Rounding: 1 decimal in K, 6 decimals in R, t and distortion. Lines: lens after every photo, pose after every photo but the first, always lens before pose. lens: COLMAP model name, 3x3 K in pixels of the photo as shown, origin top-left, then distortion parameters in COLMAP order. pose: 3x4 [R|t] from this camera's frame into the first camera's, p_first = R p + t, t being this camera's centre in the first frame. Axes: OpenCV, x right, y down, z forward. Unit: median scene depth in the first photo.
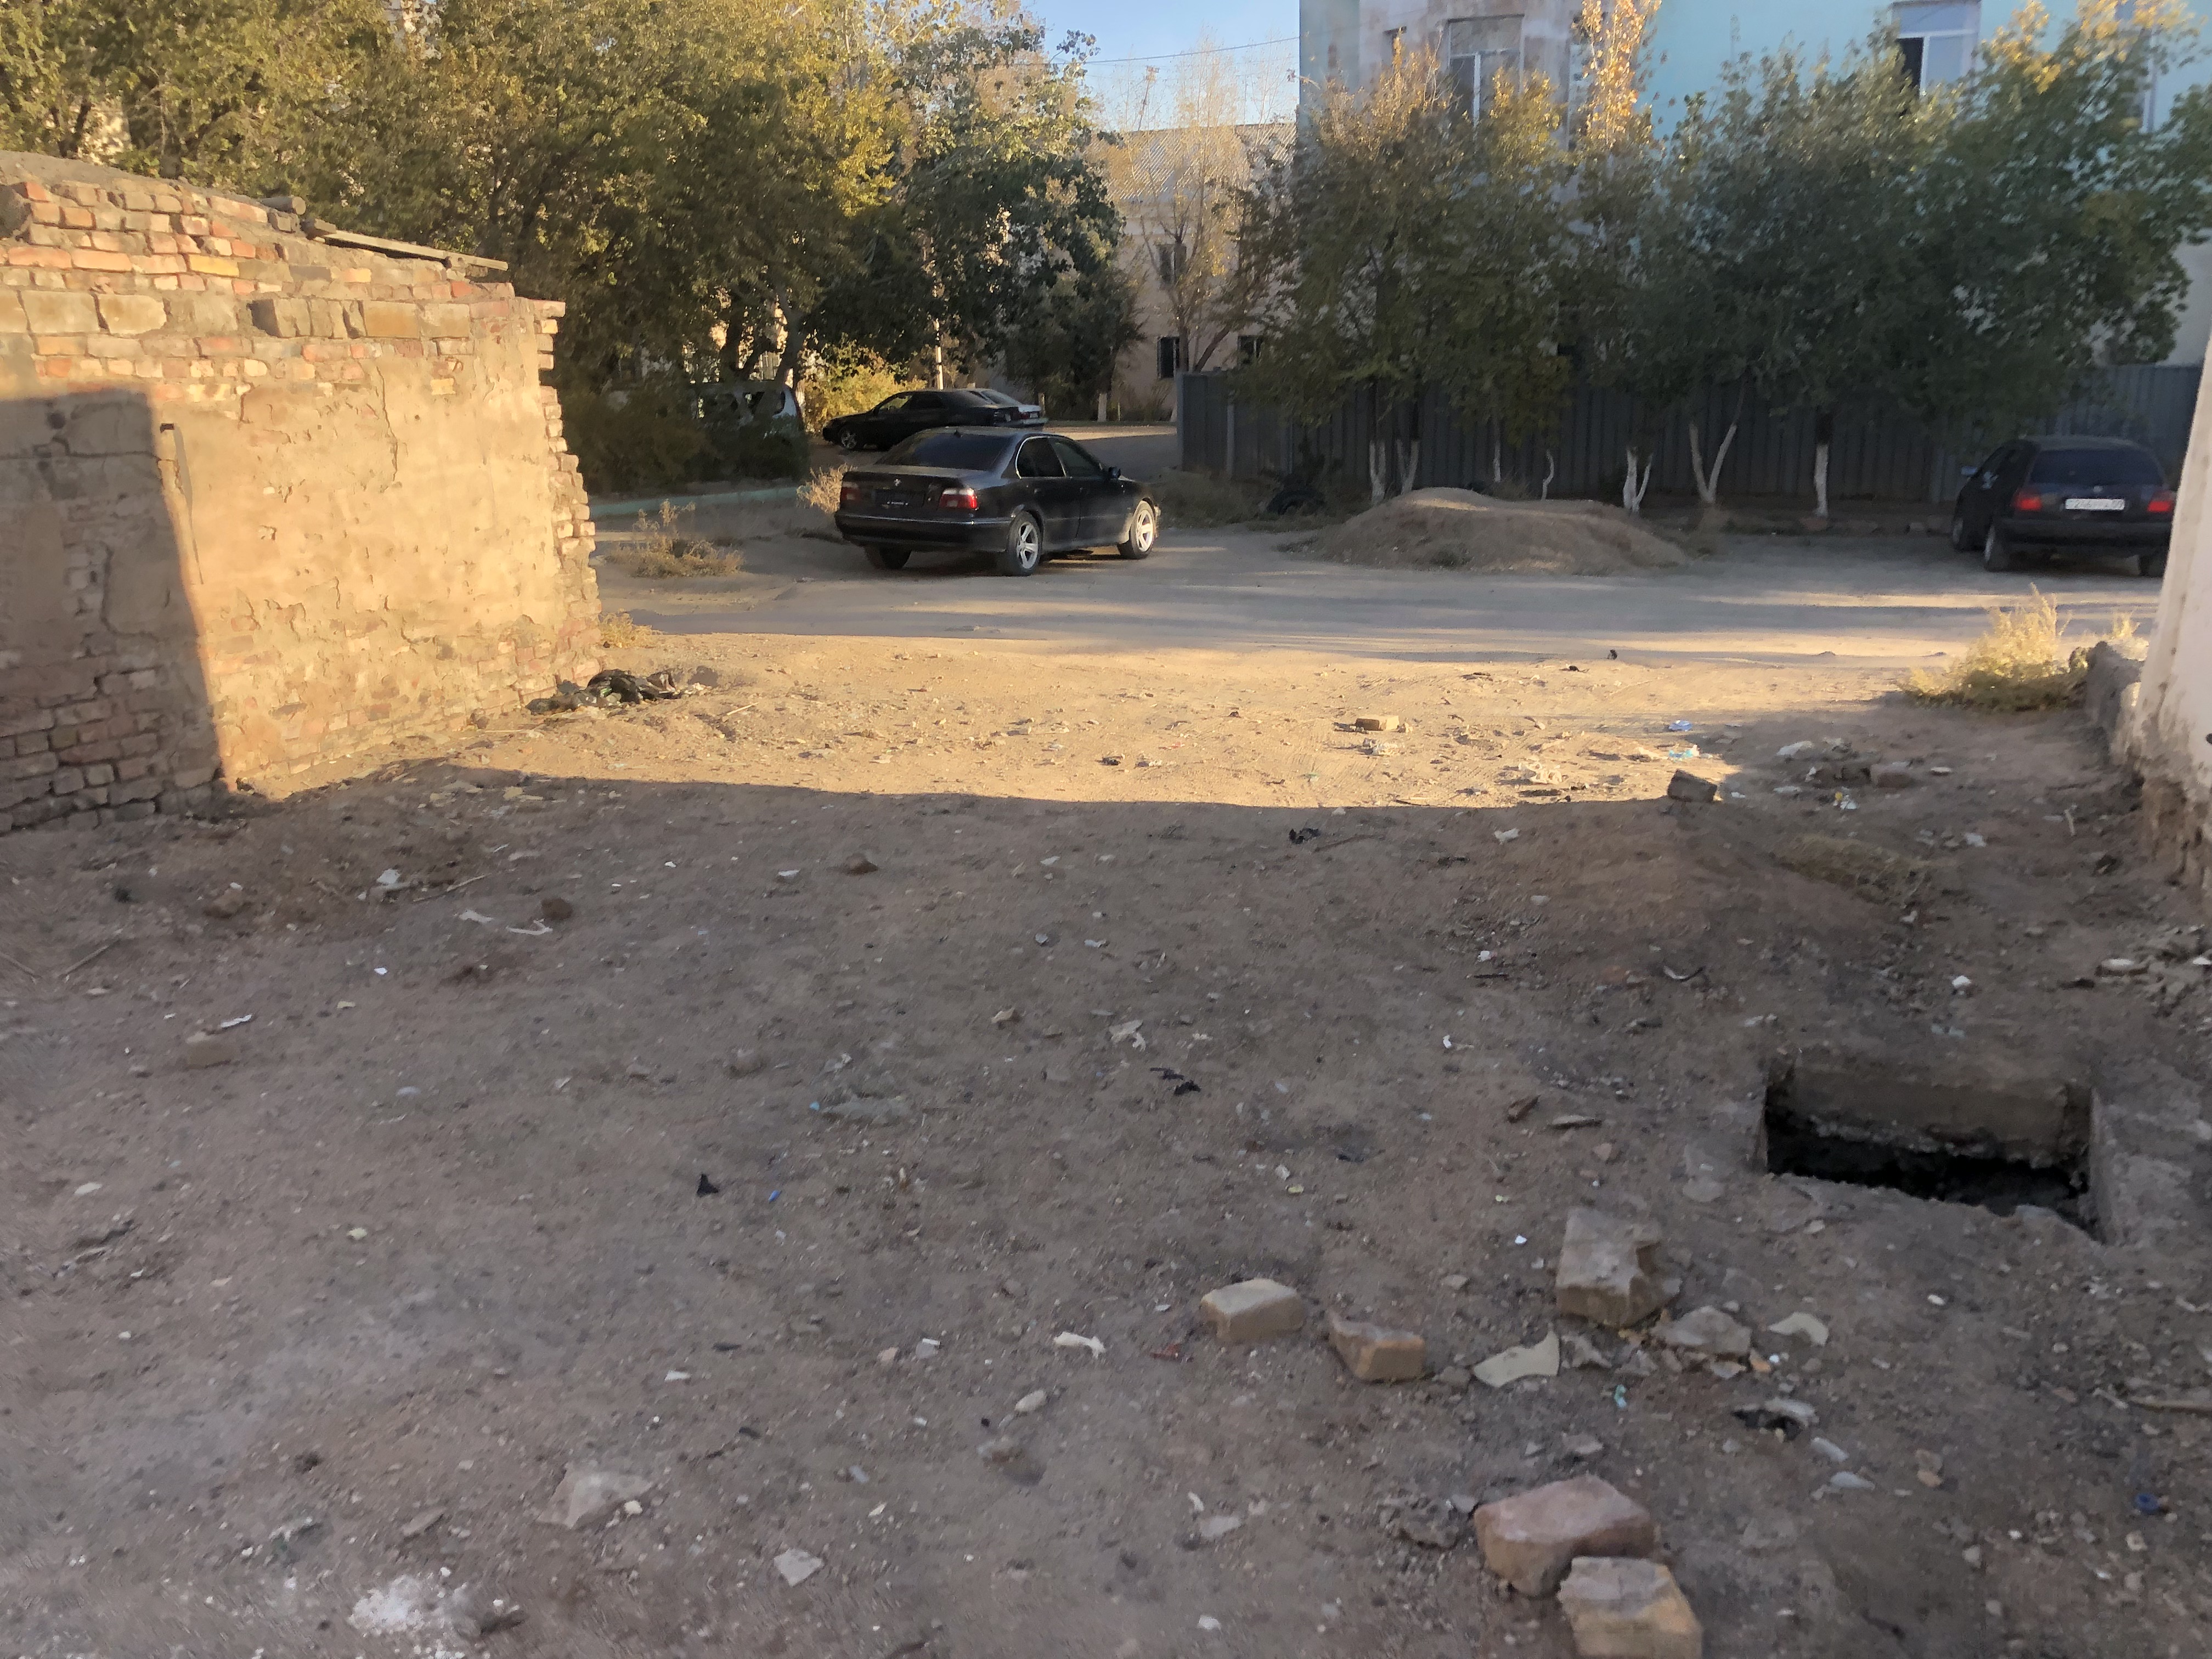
lens RADIAL K [[1755.9, 0, 1106.0], [0, 1755.9, 829.5], [0, 0, 1]] dist [0.015727, -0.003609]
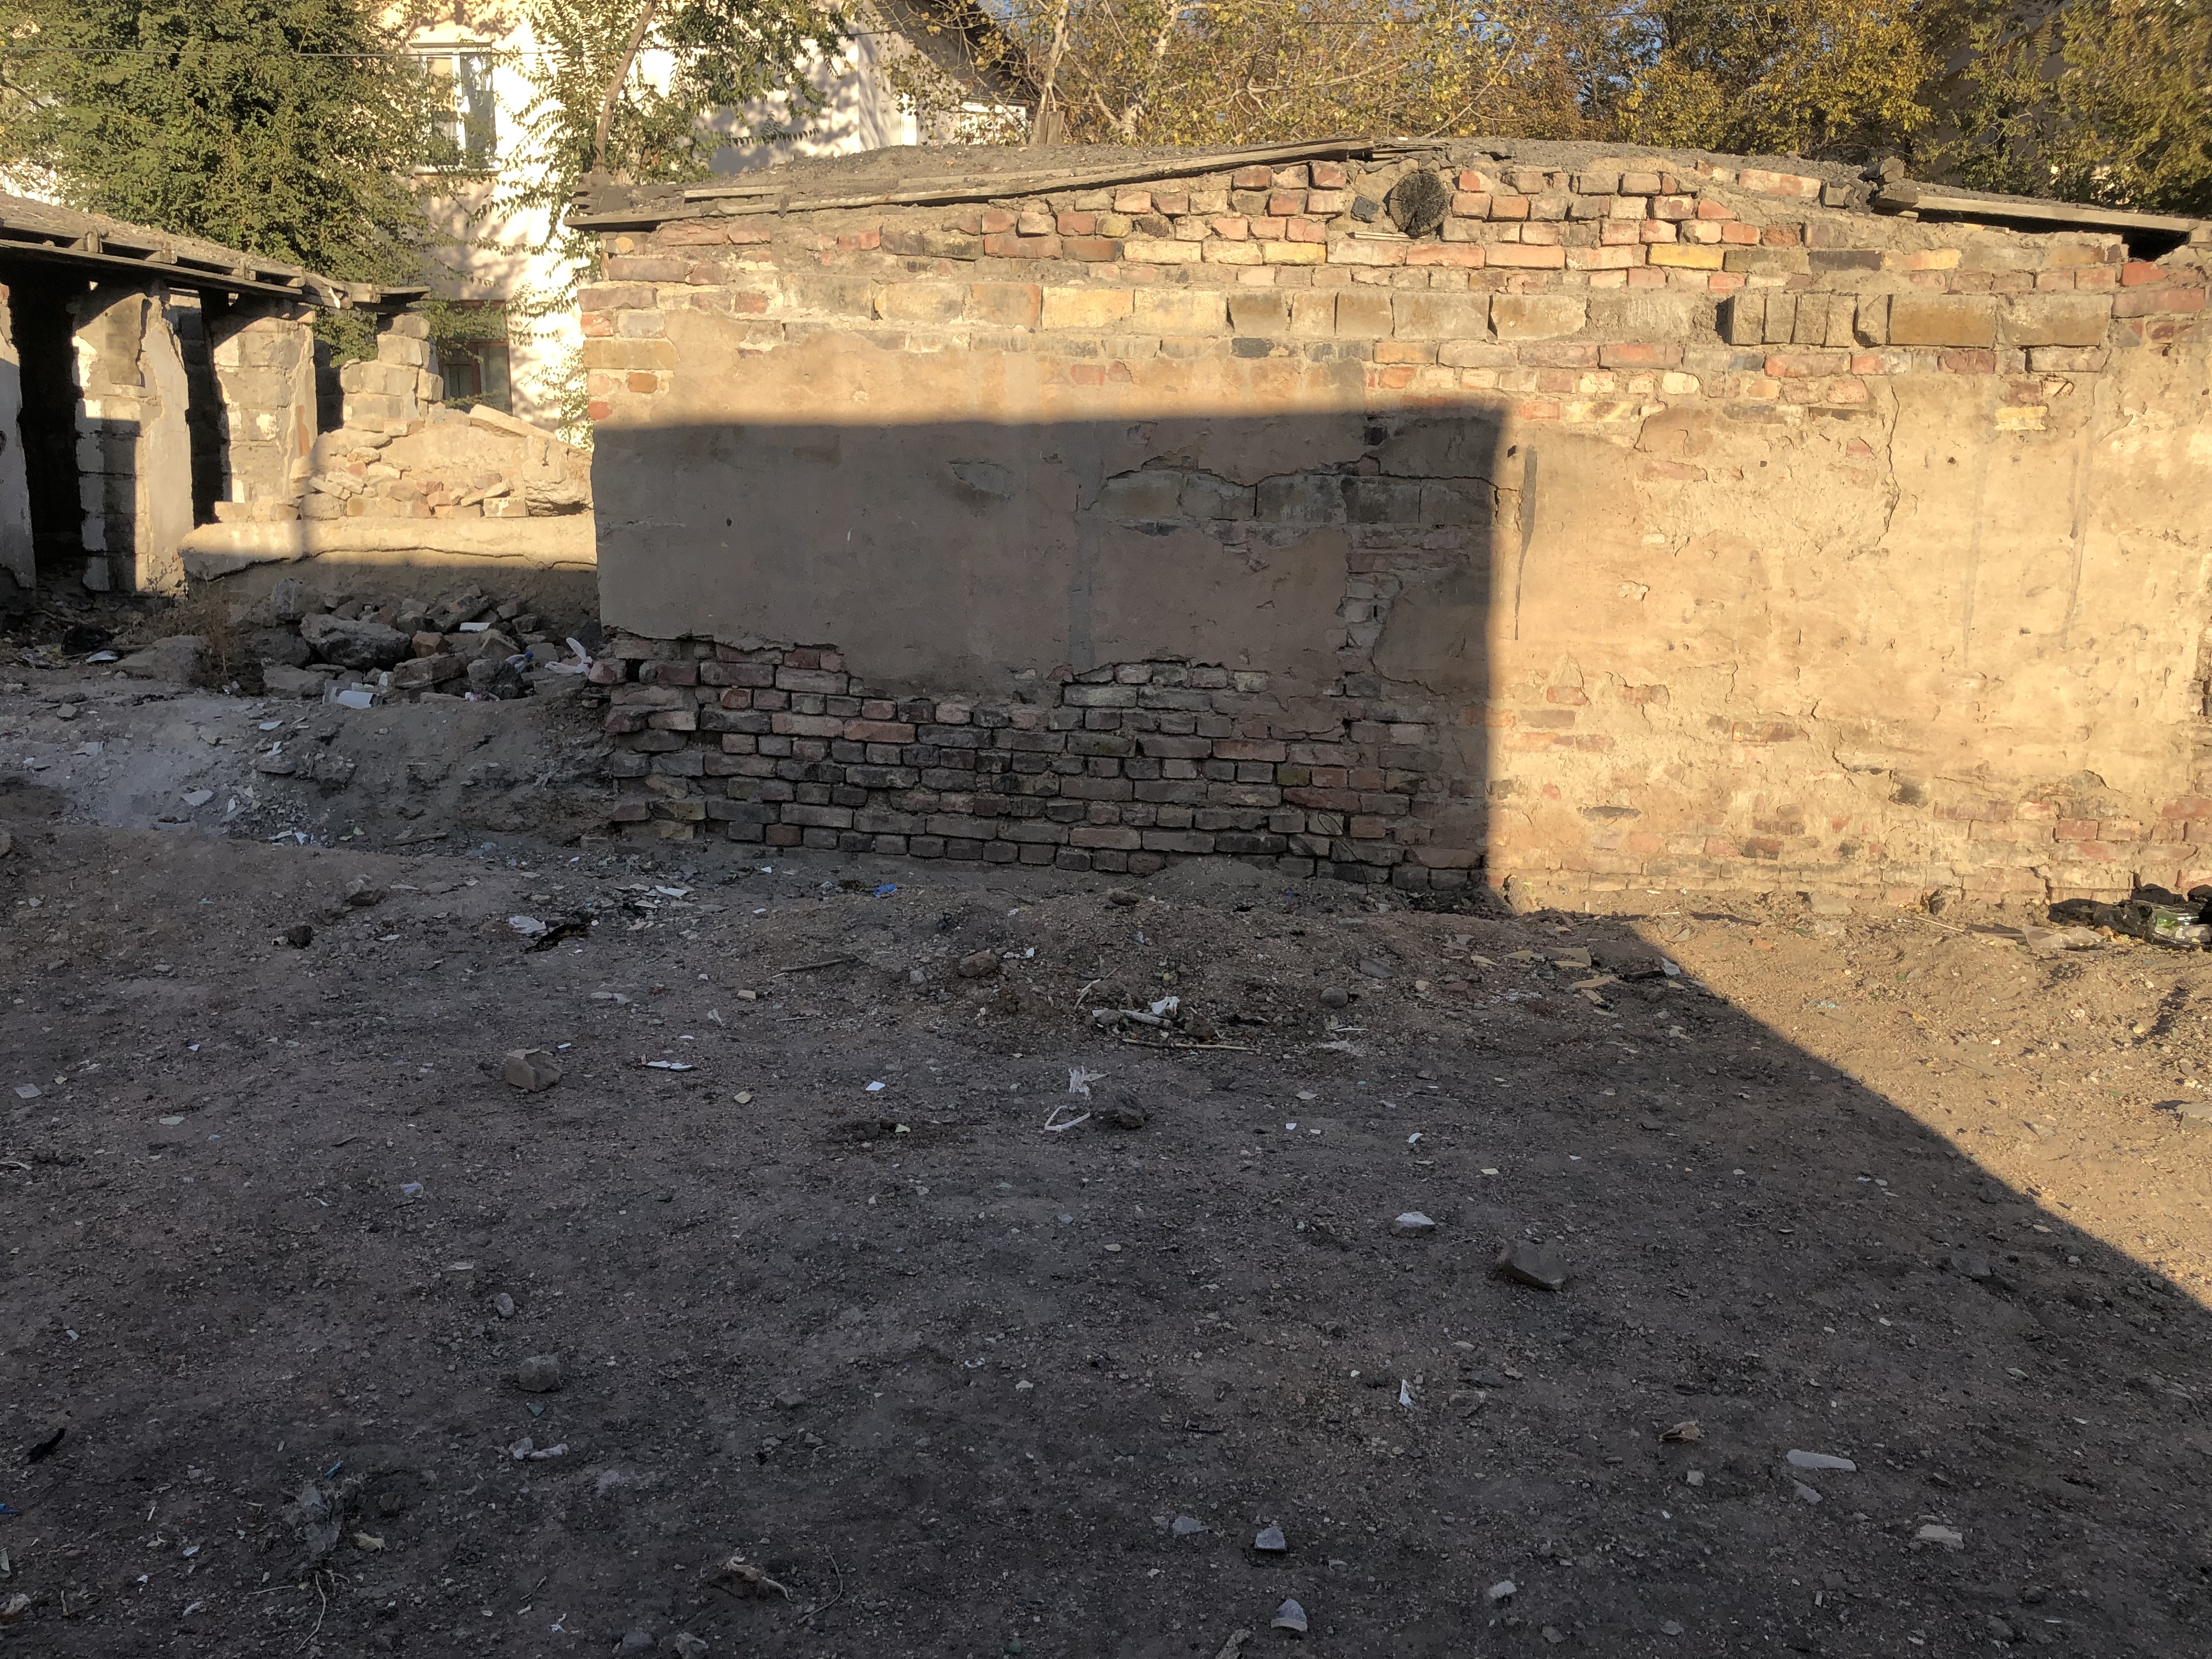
lens RADIAL K [[1755.9, 0, 1106.0], [0, 1755.9, 829.5], [0, 0, 1]] dist [0.015727, -0.003609]
pose [[0.275239, 0.237036, -0.931696, 0.220735], [-0.269256, 0.949348, 0.161984, -0.132335], [0.922900, 0.206280, 0.325121, 0.553540]]
